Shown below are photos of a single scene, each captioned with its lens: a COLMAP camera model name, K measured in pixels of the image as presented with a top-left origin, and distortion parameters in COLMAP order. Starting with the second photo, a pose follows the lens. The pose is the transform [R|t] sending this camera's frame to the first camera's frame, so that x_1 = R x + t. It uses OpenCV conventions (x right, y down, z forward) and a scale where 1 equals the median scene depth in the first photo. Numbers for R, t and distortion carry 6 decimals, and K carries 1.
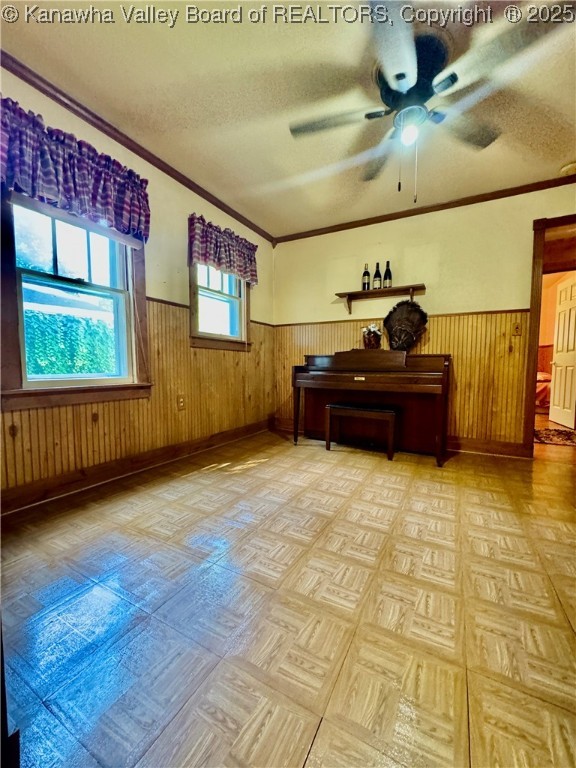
lens RADIAL K [[308.2, 0, 289.3], [0, 308.2, 384.8], [0, 0, 1]] dist [-0.006699, -0.000002]
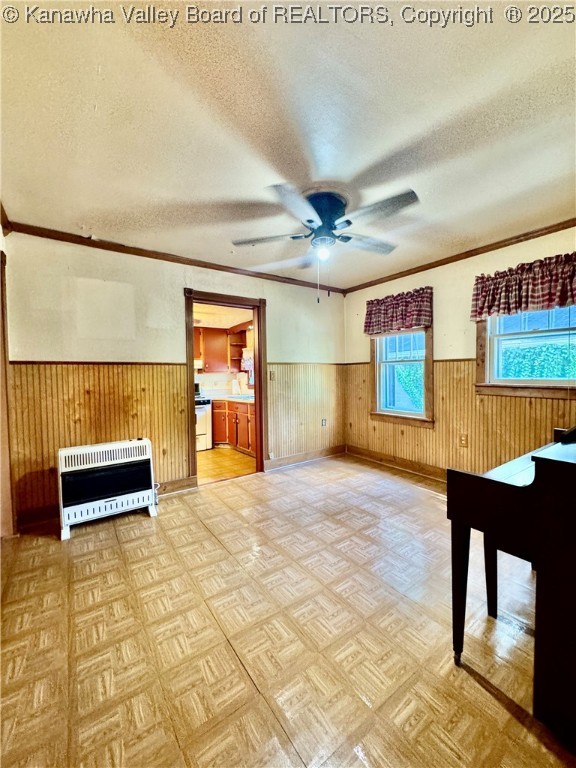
lens RADIAL K [[308.2, 0, 290.6], [0, 308.2, 381.7], [0, 0, 1]] dist [-0.006699, -0.000002]
pose [[-0.431233, 0.029993, -0.901742, 1.039555], [-0.050889, 0.997048, 0.057499, -0.211388], [0.900805, 0.070684, -0.428433, 0.921791]]
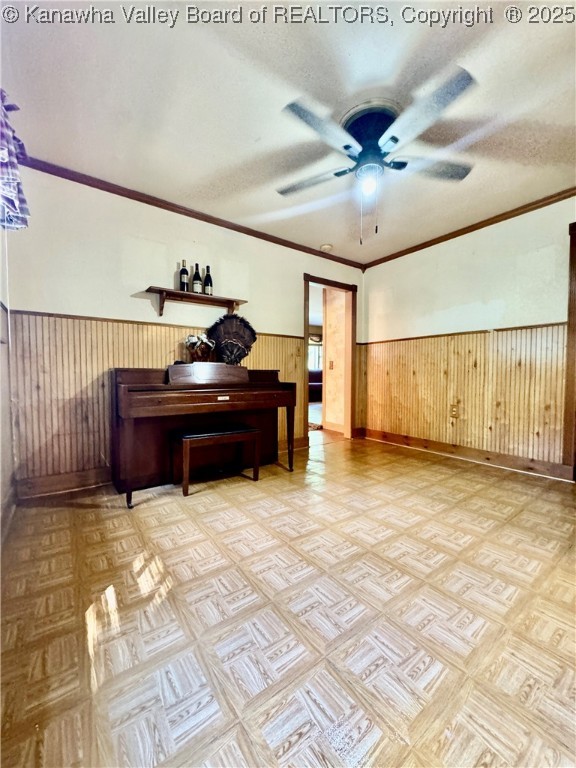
lens RADIAL K [[308.2, 0, 287.8], [0, 308.2, 387.0], [0, 0, 1]] dist [-0.006699, -0.000002]
pose [[0.425377, -0.047017, 0.903794, -0.506074], [0.060989, 0.997869, 0.023206, -0.065259], [-0.902959, 0.045250, 0.427338, 0.510954]]
